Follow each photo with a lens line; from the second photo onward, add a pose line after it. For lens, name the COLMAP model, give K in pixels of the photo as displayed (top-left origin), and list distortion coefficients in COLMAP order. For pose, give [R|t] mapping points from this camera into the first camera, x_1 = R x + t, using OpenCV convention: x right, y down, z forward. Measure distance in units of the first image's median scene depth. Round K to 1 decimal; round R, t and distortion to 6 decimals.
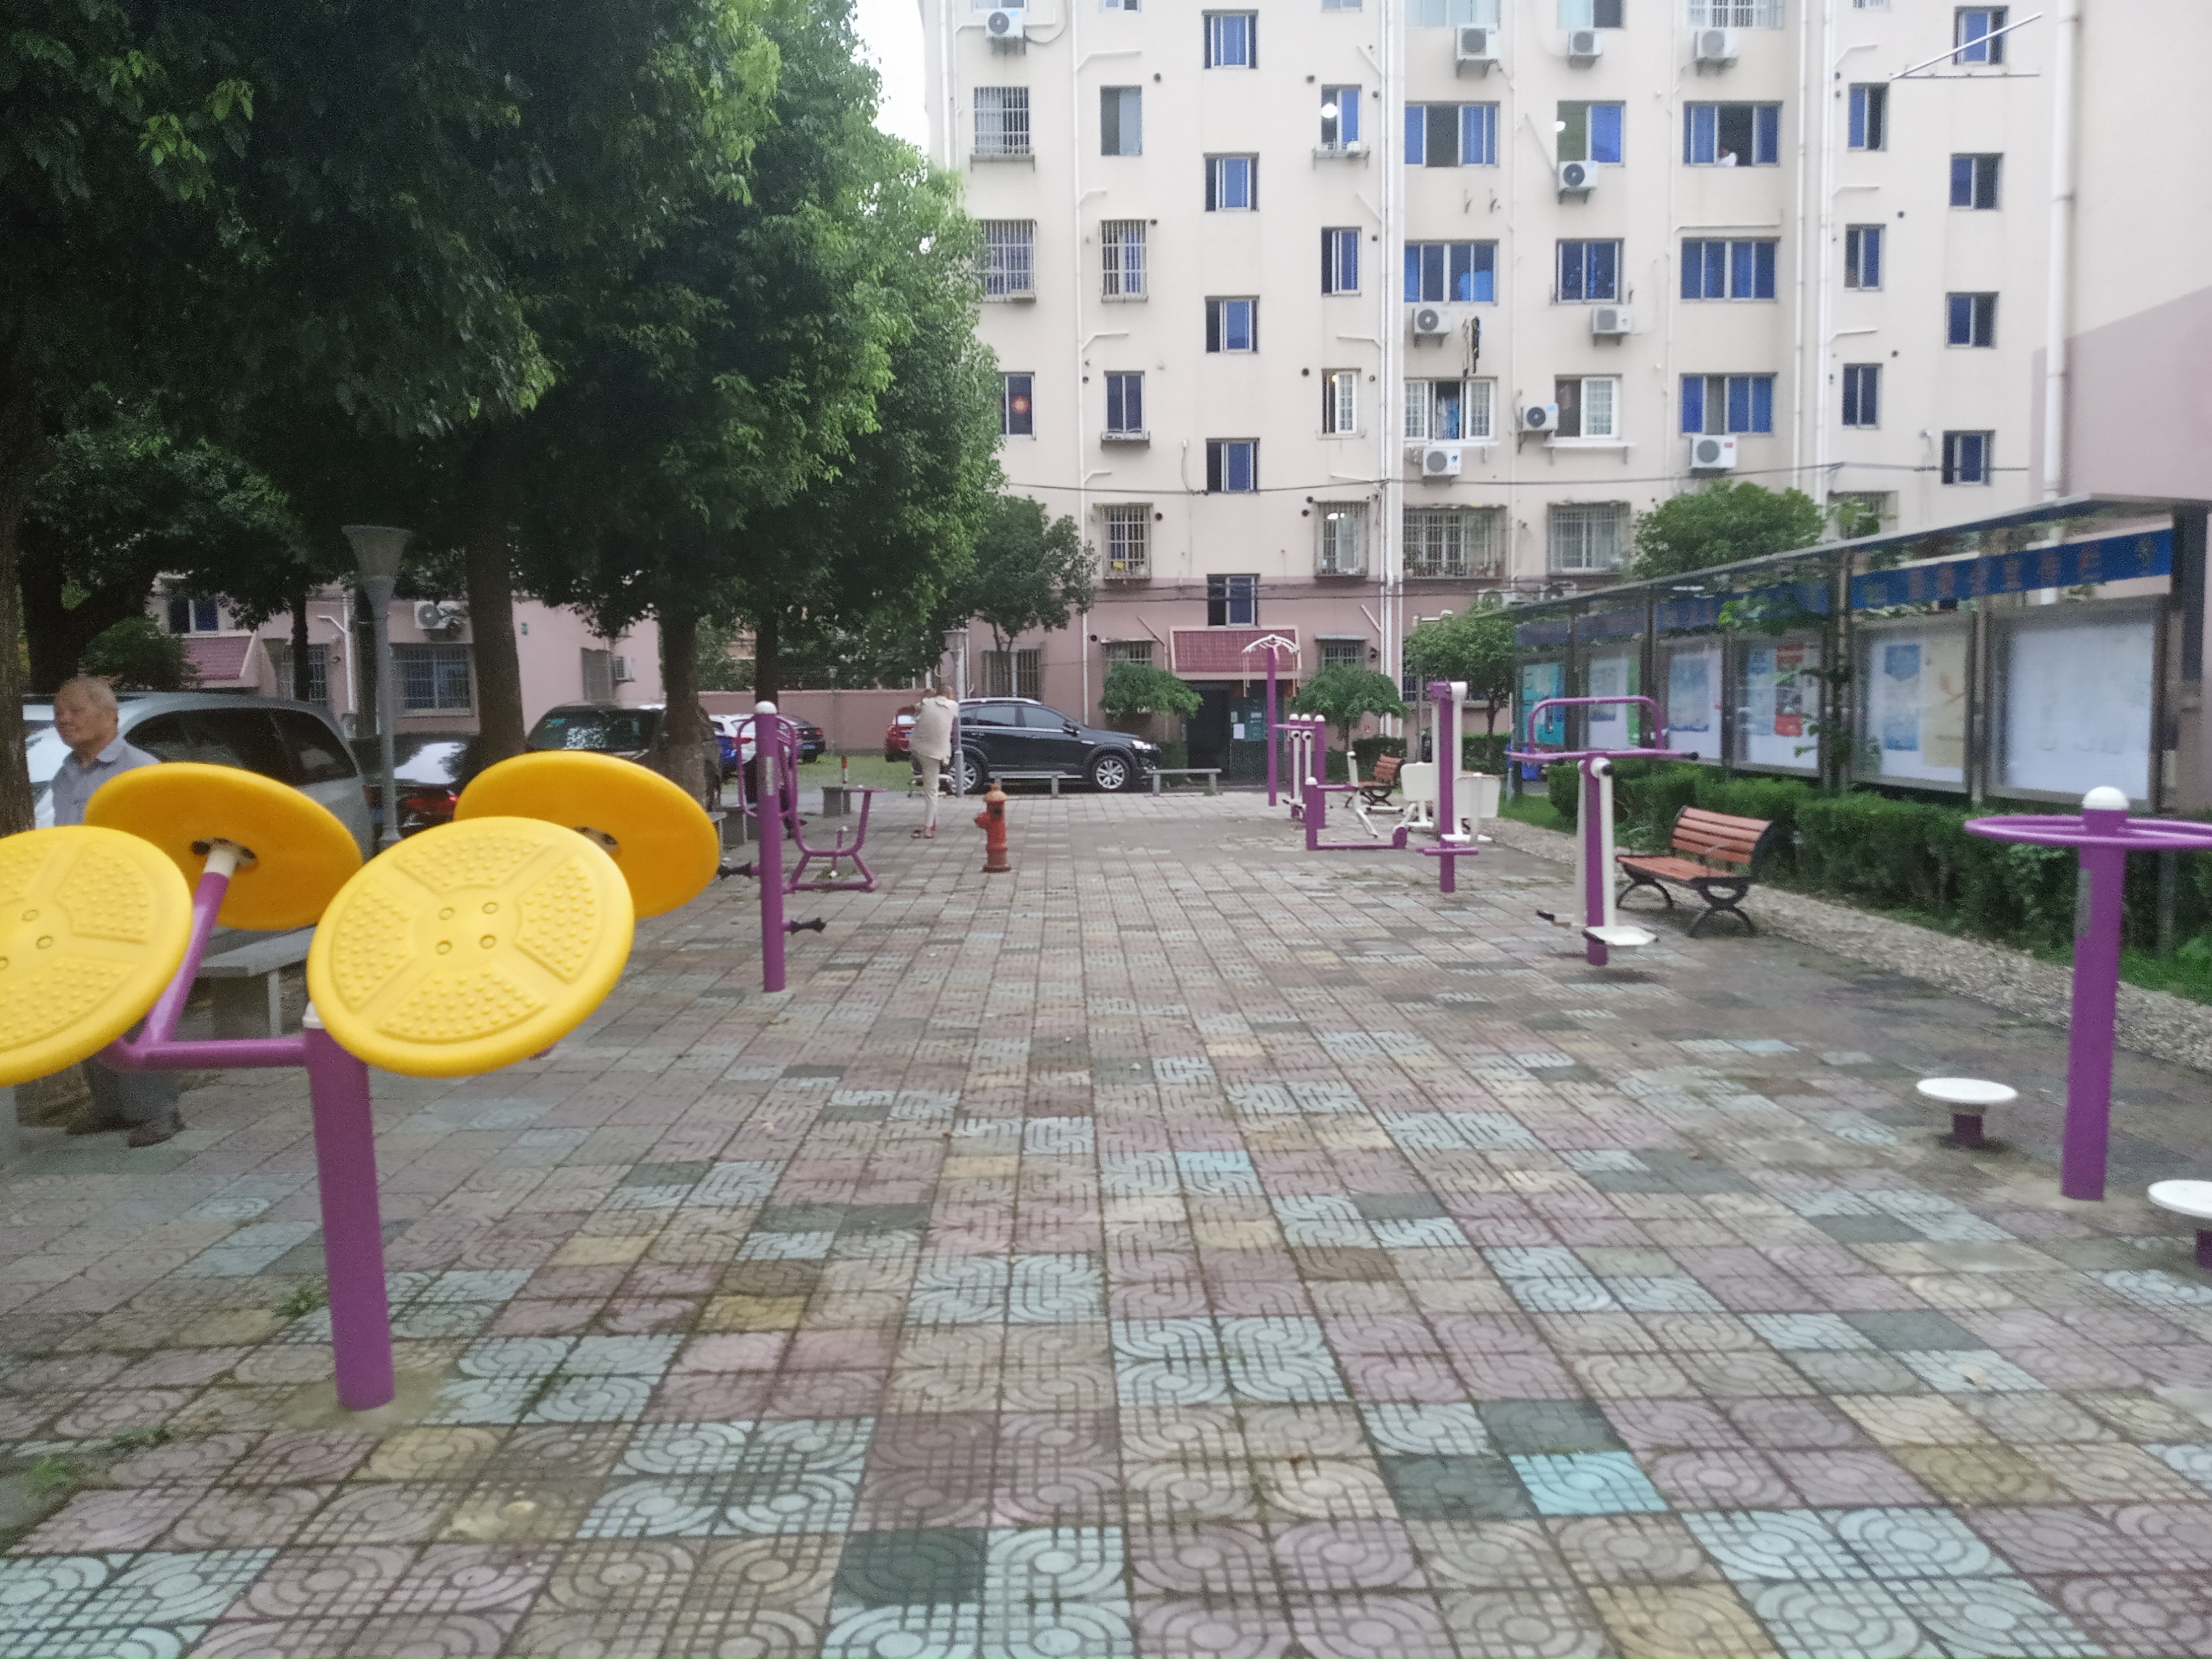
lens RADIAL K [[1688.2, 0, 1091.8], [0, 1688.2, 831.4], [0, 0, 1]] dist [0.024616, -0.028297]
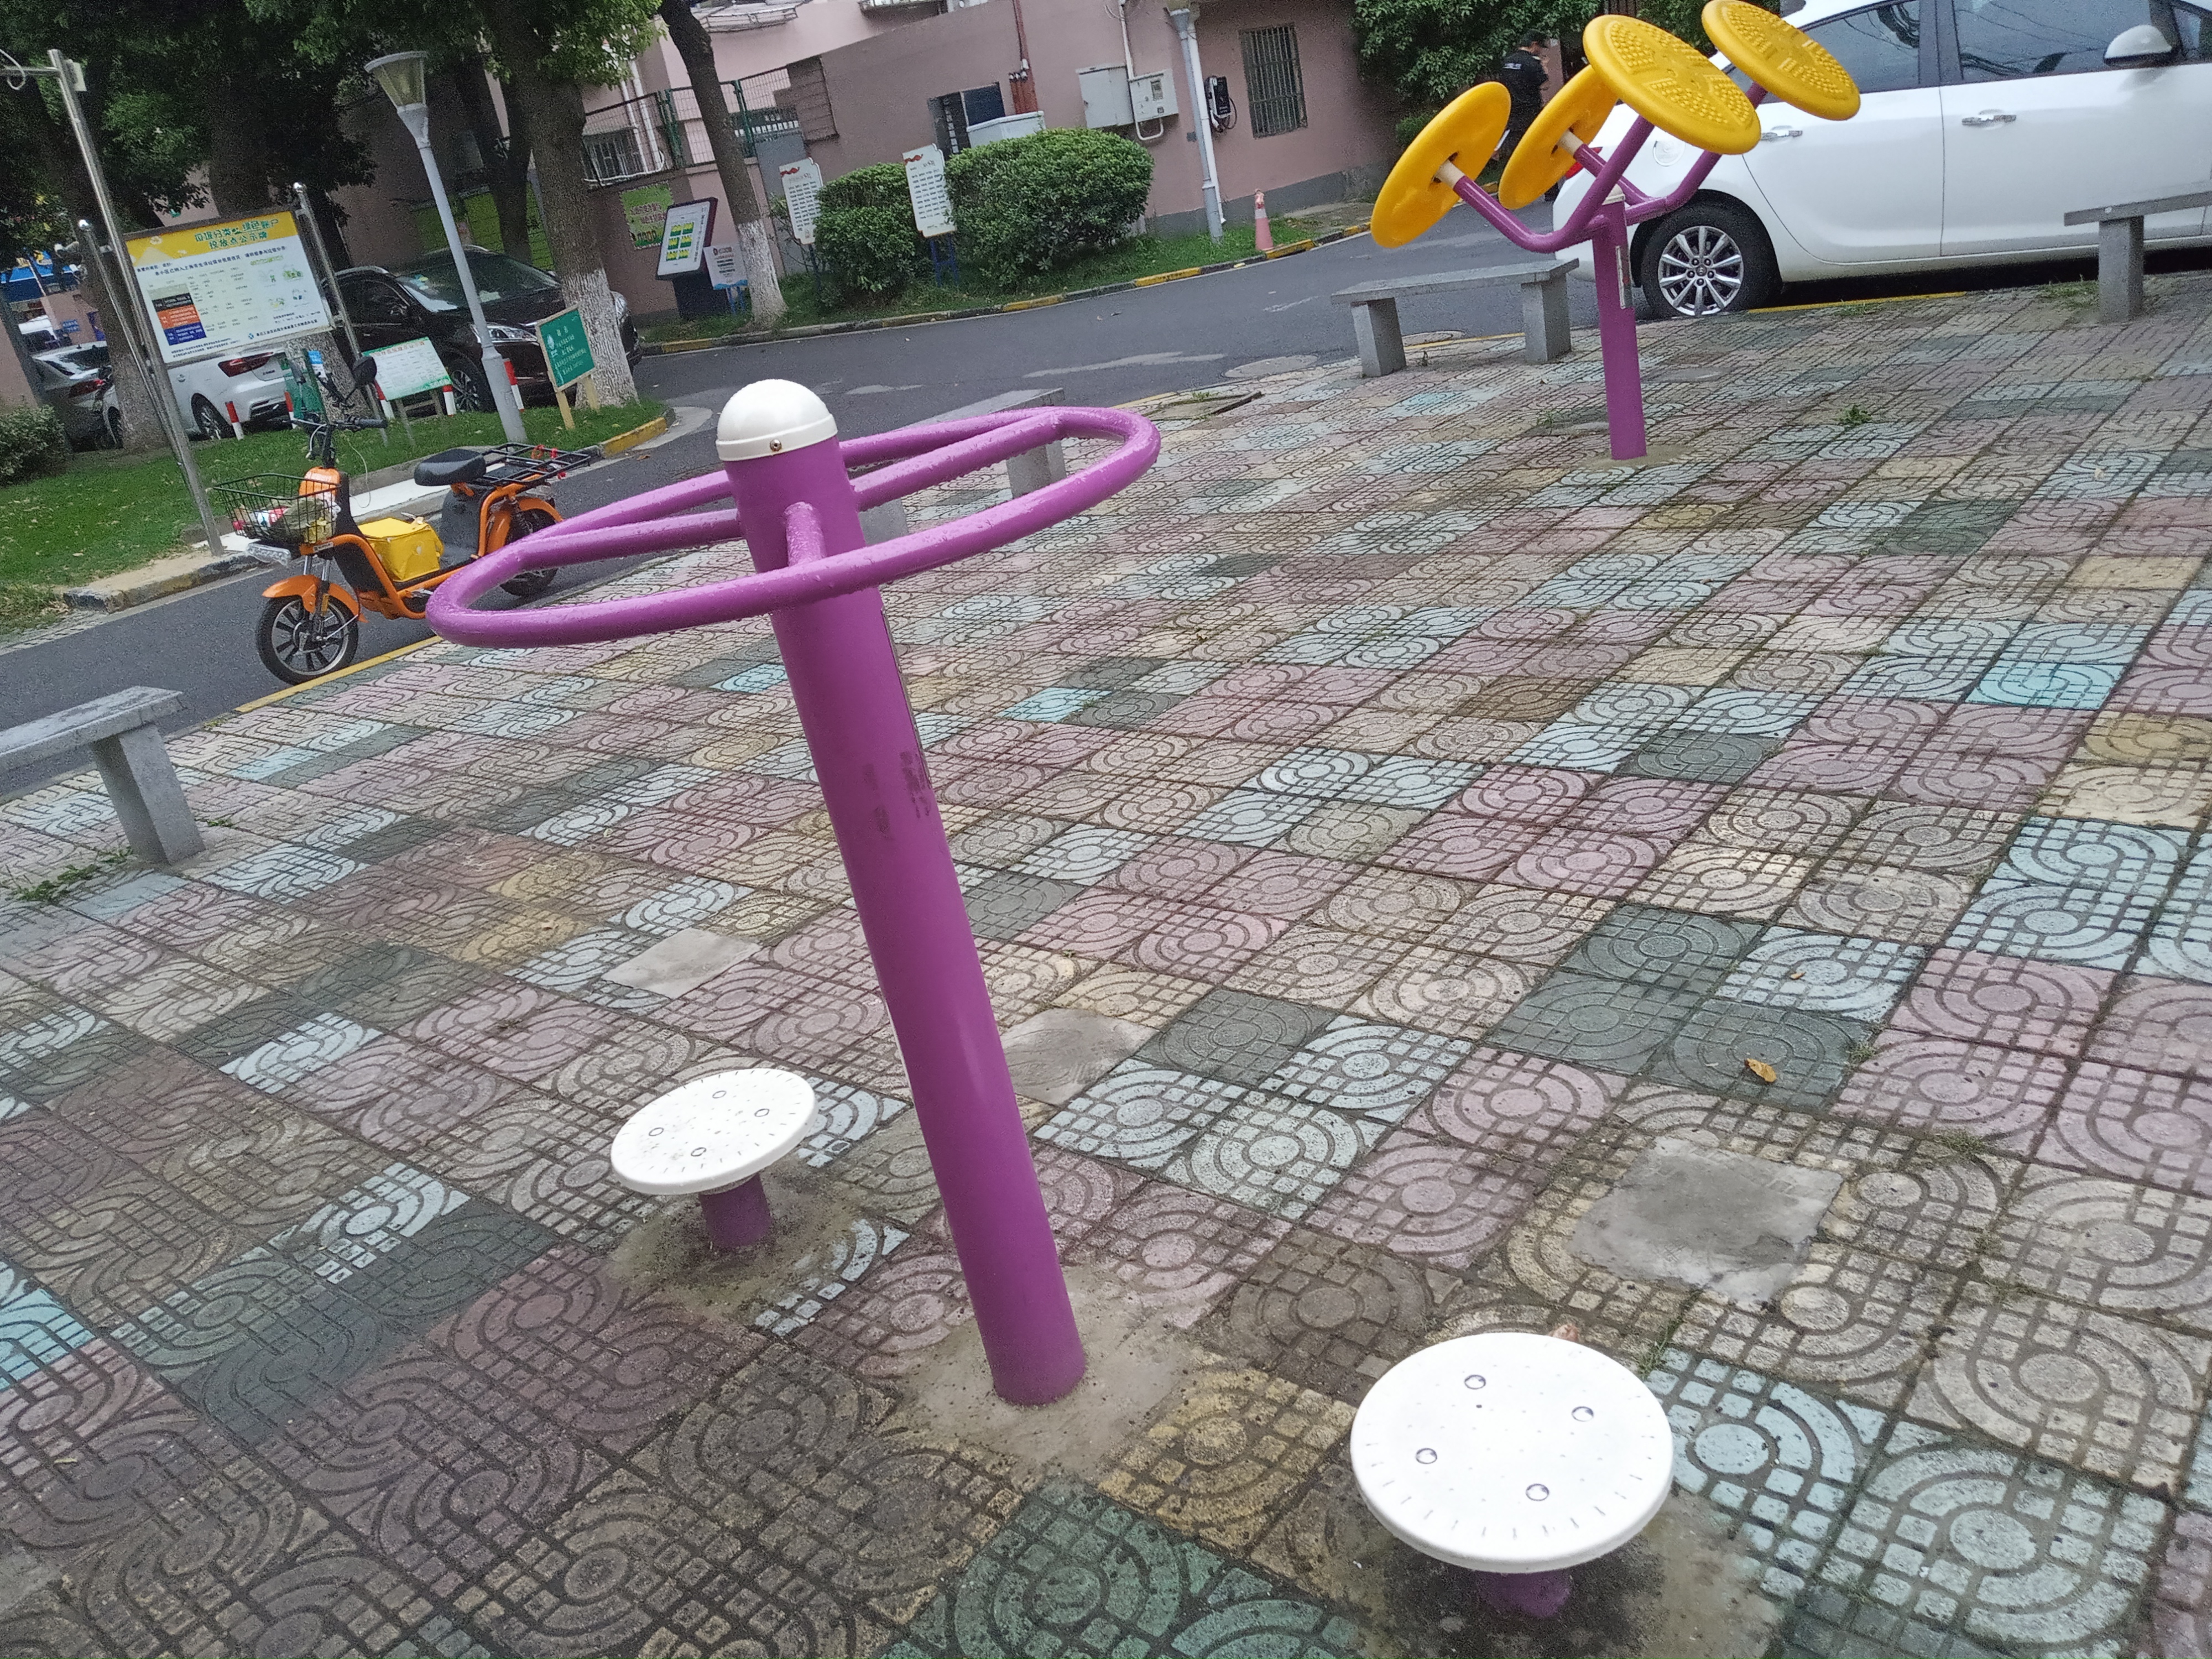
lens RADIAL K [[1688.2, 0, 1111.4], [0, 1688.2, 821.9], [0, 0, 1]] dist [0.024616, -0.028297]
pose [[-0.632149, 0.413696, -0.655167, 1.064825], [0.140071, 0.892625, 0.428487, -0.108992], [0.762081, 0.179098, -0.622219, 1.681525]]
